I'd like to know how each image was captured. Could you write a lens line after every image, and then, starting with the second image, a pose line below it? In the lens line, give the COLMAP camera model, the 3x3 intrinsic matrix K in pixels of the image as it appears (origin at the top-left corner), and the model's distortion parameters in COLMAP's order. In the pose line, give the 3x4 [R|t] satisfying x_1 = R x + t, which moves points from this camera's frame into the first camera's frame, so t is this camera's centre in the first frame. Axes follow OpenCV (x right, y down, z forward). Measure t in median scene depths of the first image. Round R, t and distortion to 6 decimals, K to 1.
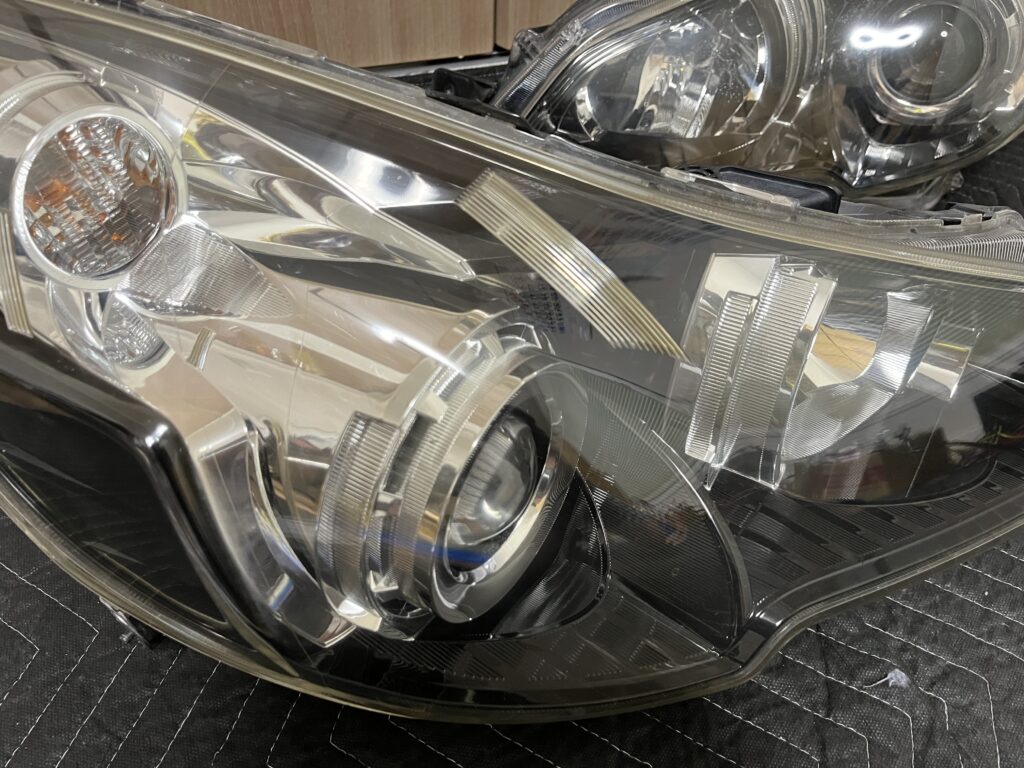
lens RADIAL K [[782.0, 0, 512.0], [0, 782.0, 384.0], [0, 0, 1]] dist [0.051988, -0.082588]
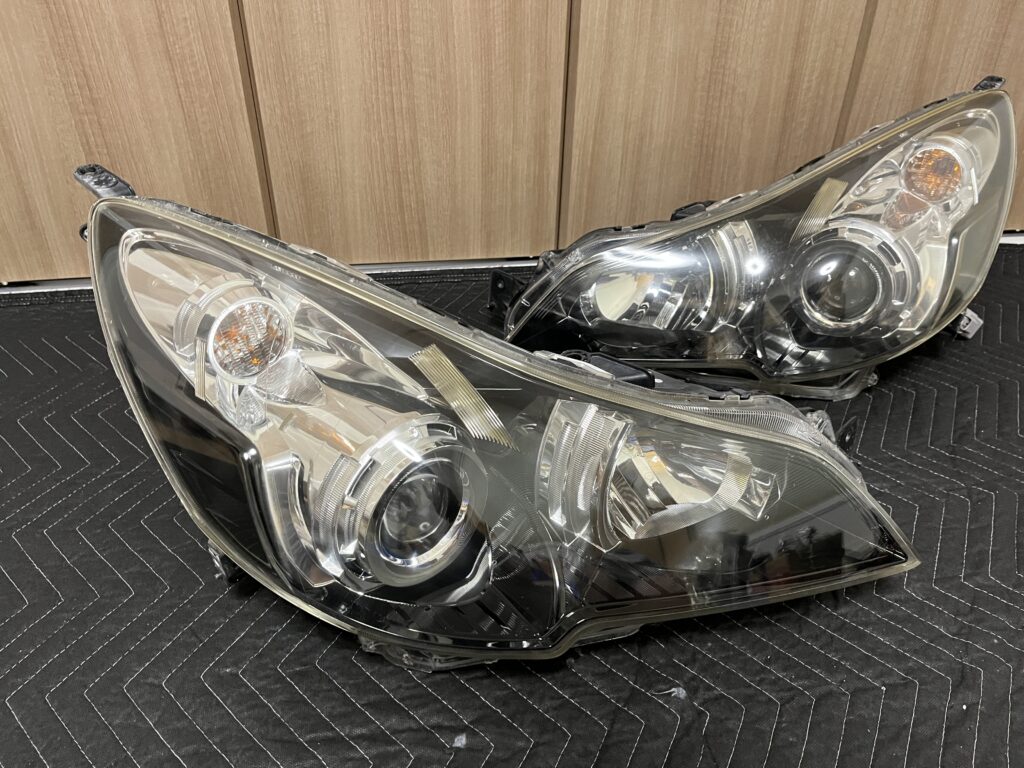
lens RADIAL K [[772.8, 0, 512.0], [0, 772.8, 384.0], [0, 0, 1]] dist [0.046006, -0.072353]
pose [[0.978011, 0.102025, -0.181893, 0.462599], [-0.135033, 0.974451, -0.179474, 0.128971], [0.158935, 0.200089, 0.966801, -0.722049]]
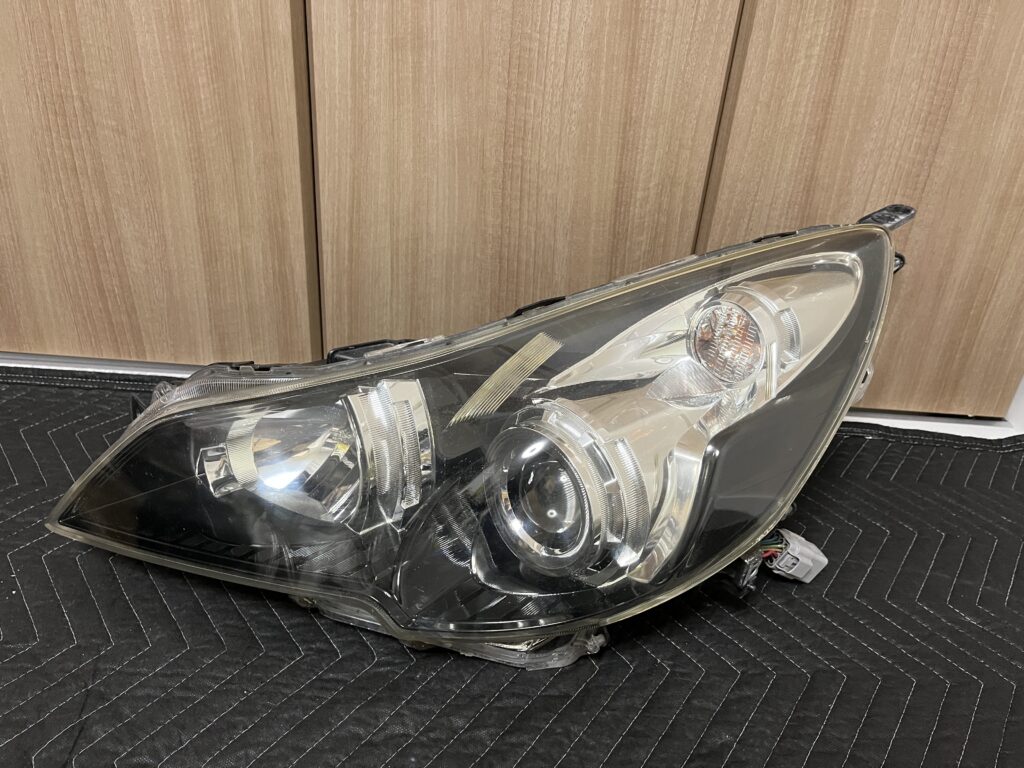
lens RADIAL K [[782.0, 0, 512.0], [0, 782.0, 384.0], [0, 0, 1]] dist [0.051988, -0.082588]
pose [[0.934723, 0.205951, -0.289617, 1.433828], [-0.280628, 0.927767, -0.245961, -0.611258], [0.218041, 0.311179, 0.925000, 0.255535]]
